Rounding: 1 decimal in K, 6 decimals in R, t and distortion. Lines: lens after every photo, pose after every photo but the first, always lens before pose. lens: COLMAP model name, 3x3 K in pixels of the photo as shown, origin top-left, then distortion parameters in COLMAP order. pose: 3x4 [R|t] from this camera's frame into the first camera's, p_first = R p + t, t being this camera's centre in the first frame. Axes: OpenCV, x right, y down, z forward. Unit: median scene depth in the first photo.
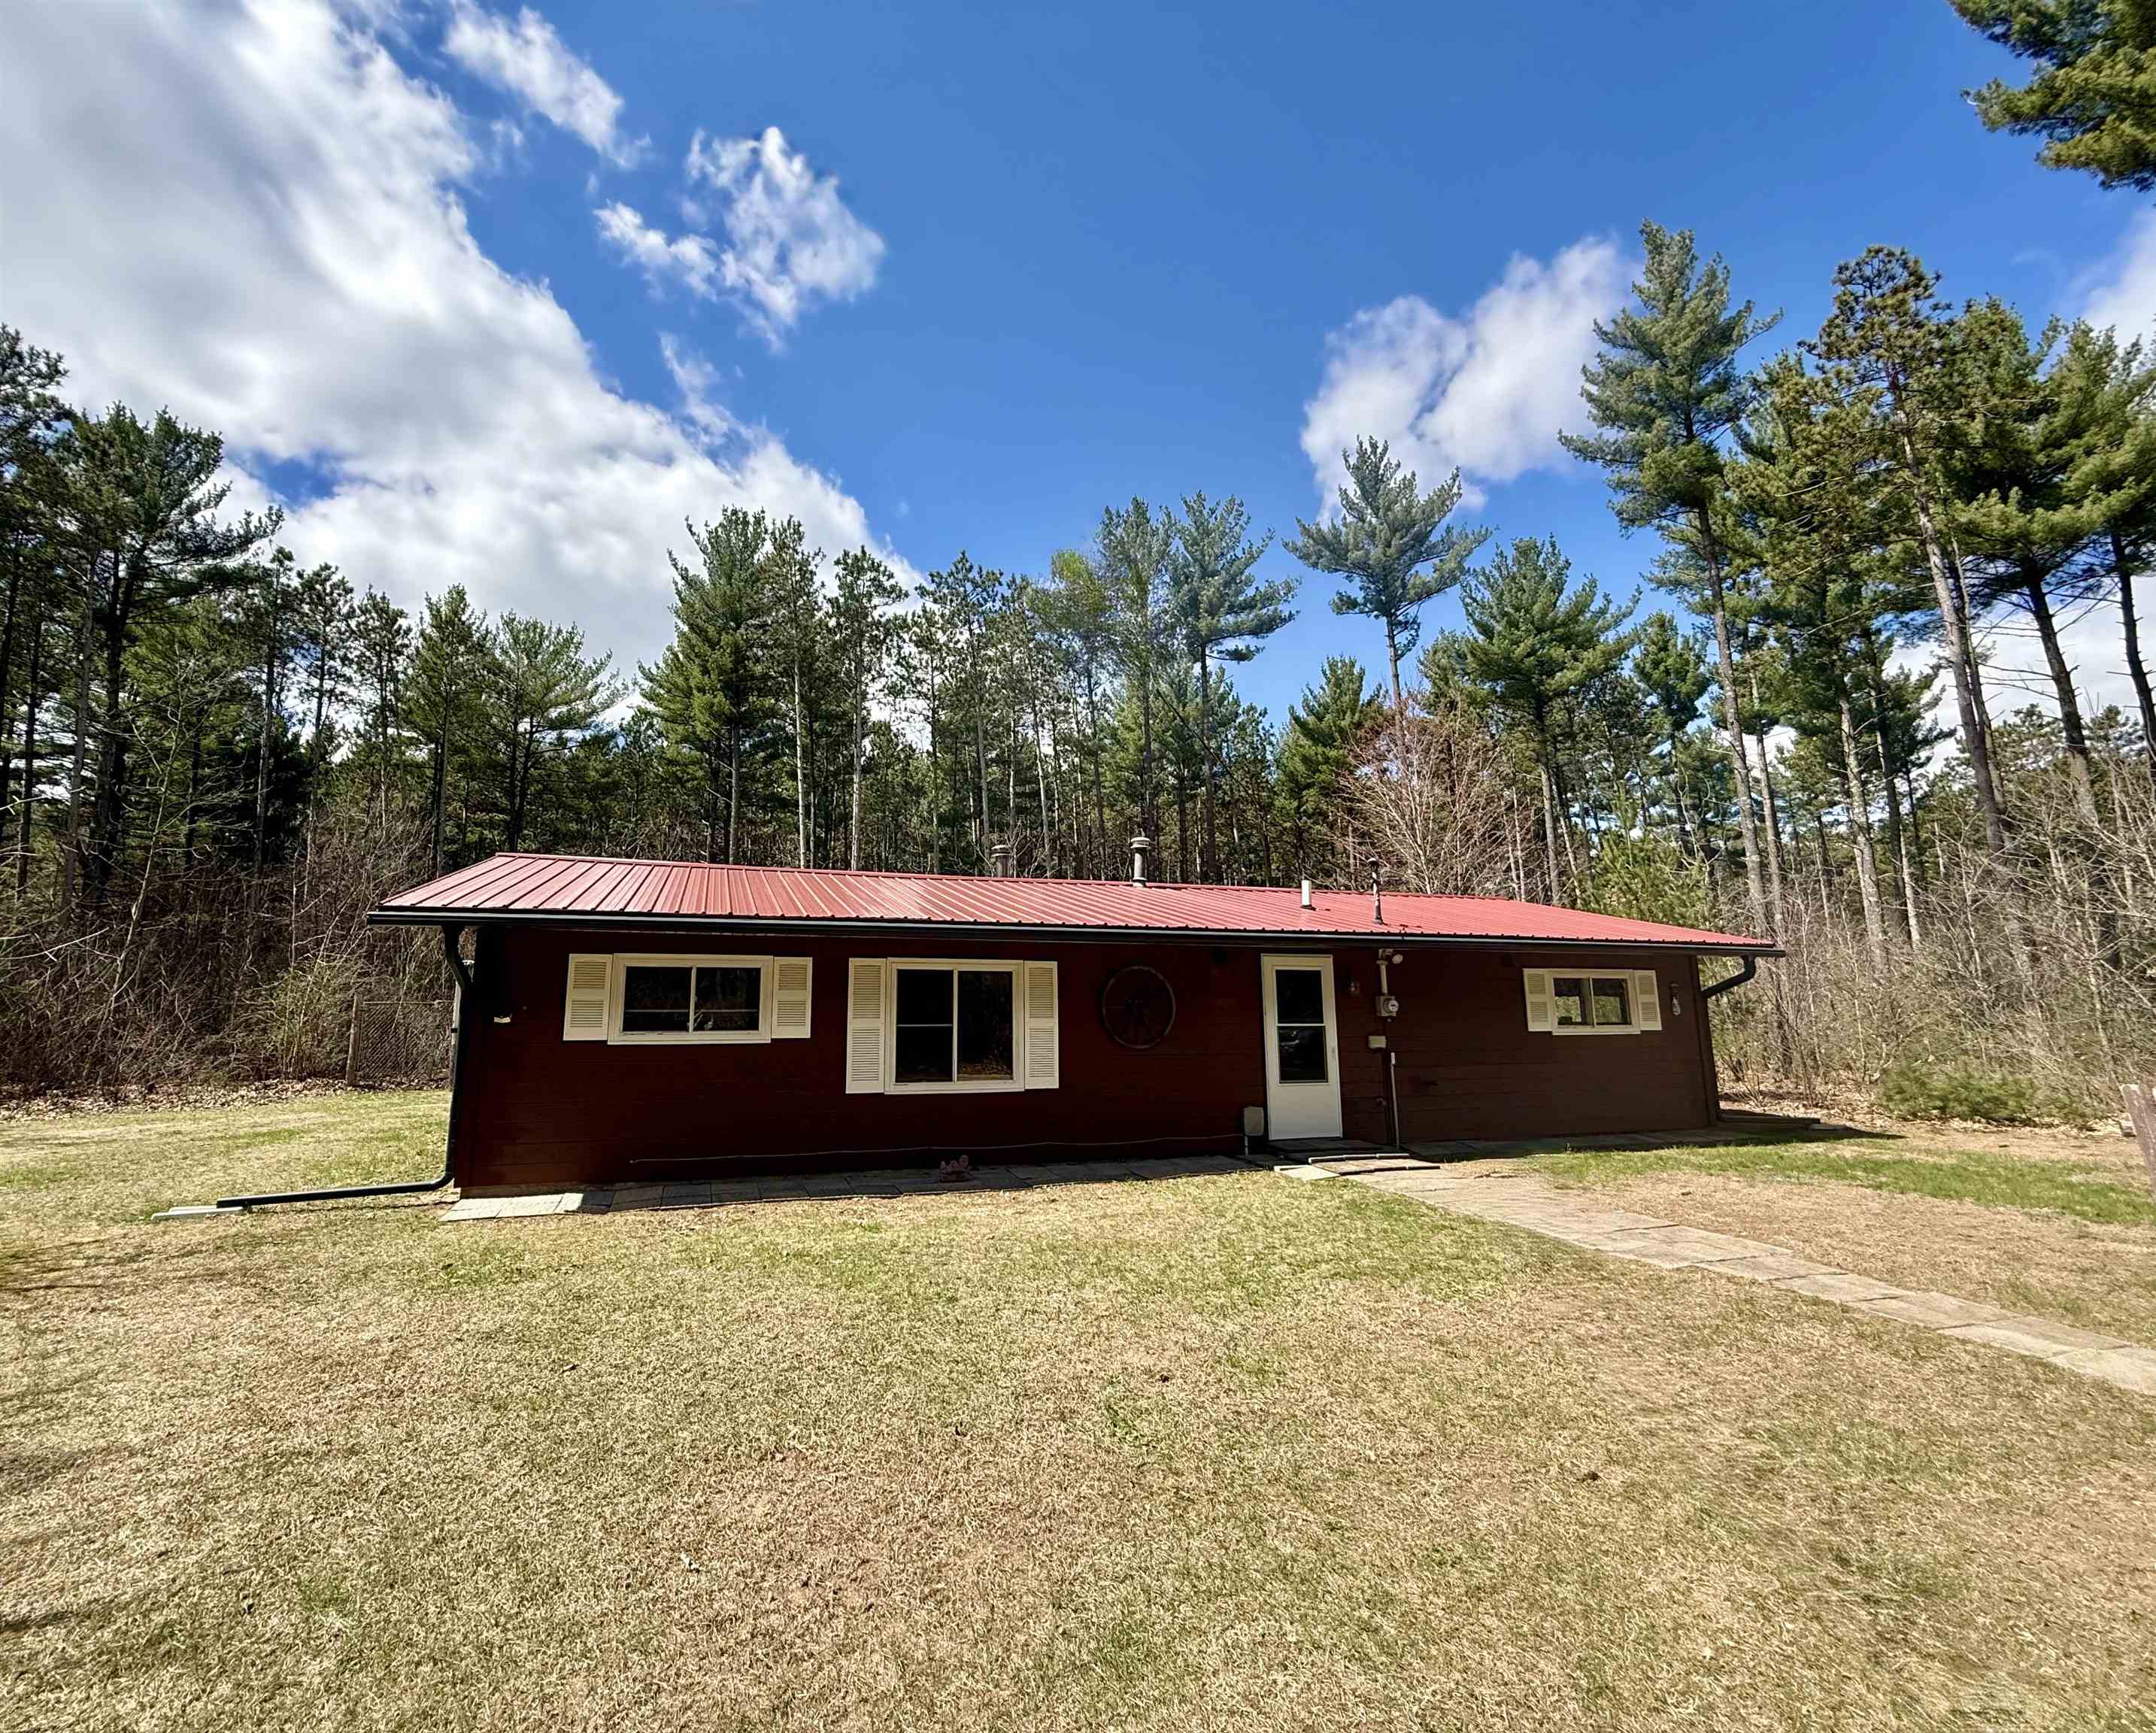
lens RADIAL K [[959.6, 0, 1078.0], [0, 959.6, 815.0], [0, 0, 1]] dist [0.000992, 0.000428]
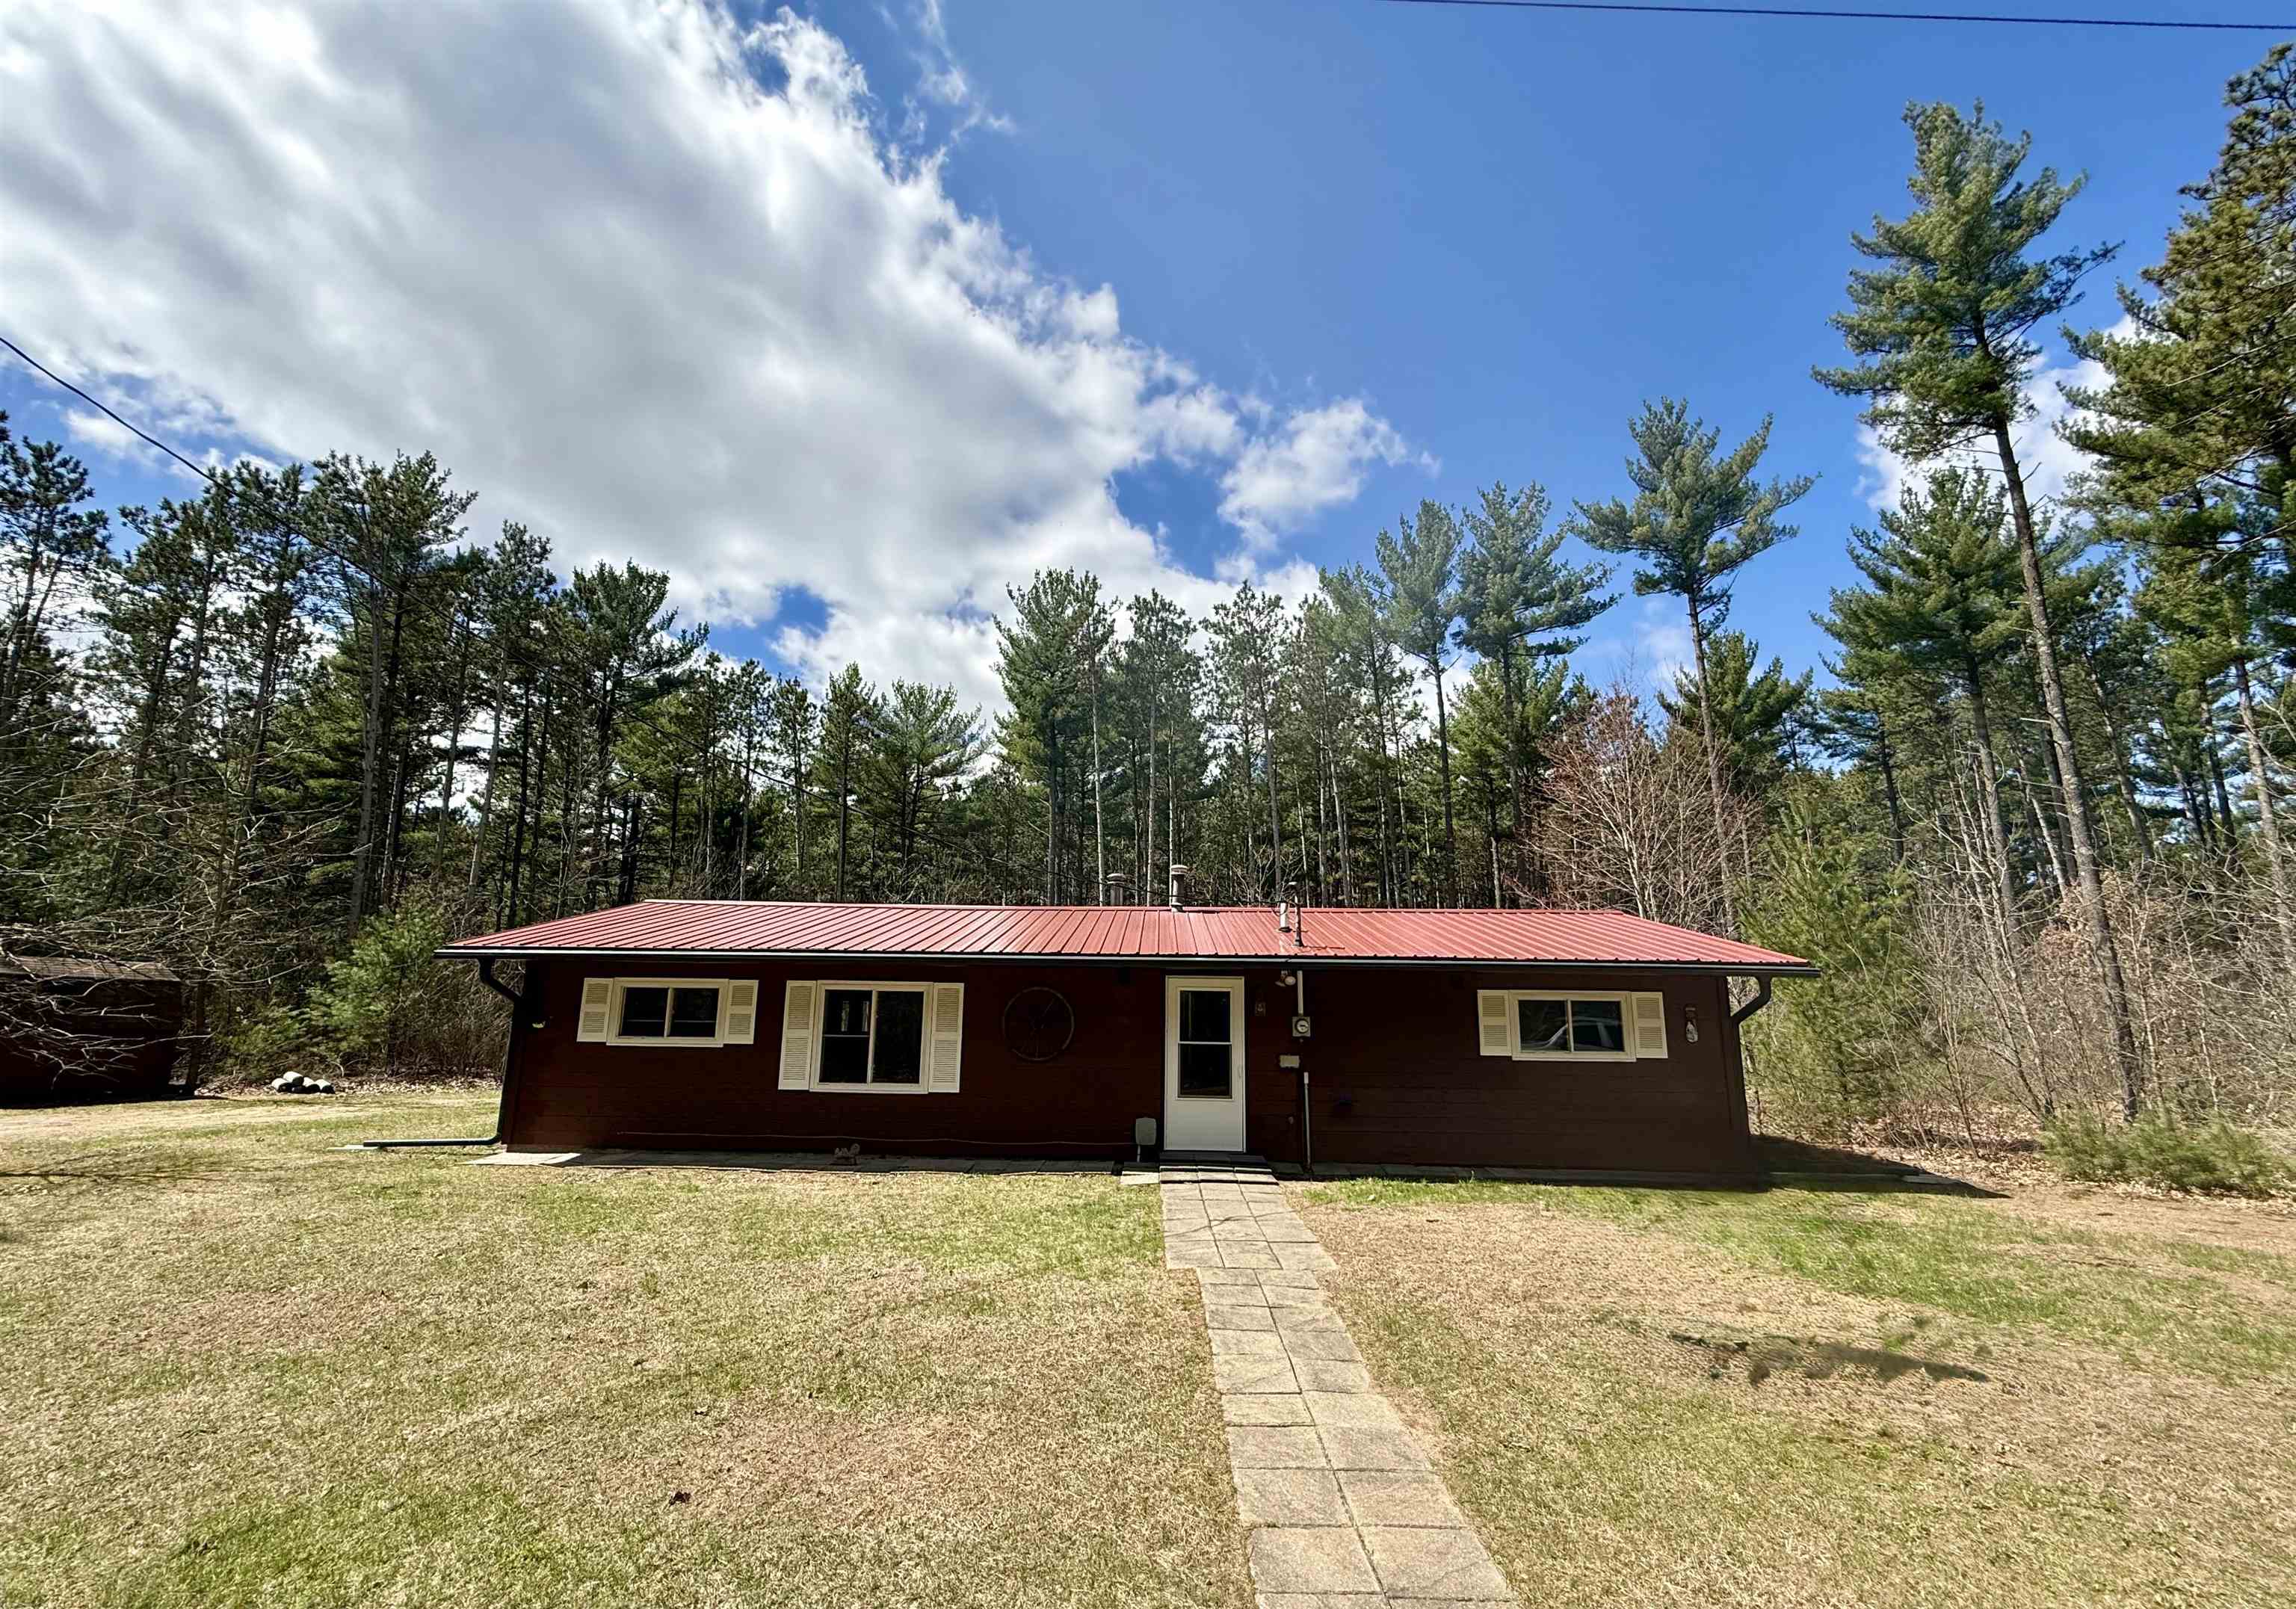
lens RADIAL K [[957.0, 0, 1148.0], [0, 957.0, 804.5], [0, 0, 1]] dist [-0.000914, 0.000345]
pose [[0.943868, -0.059985, -0.324829, 0.426831], [0.050755, 0.998032, -0.036822, -0.007031], [0.326399, 0.018268, 0.945056, -0.019866]]
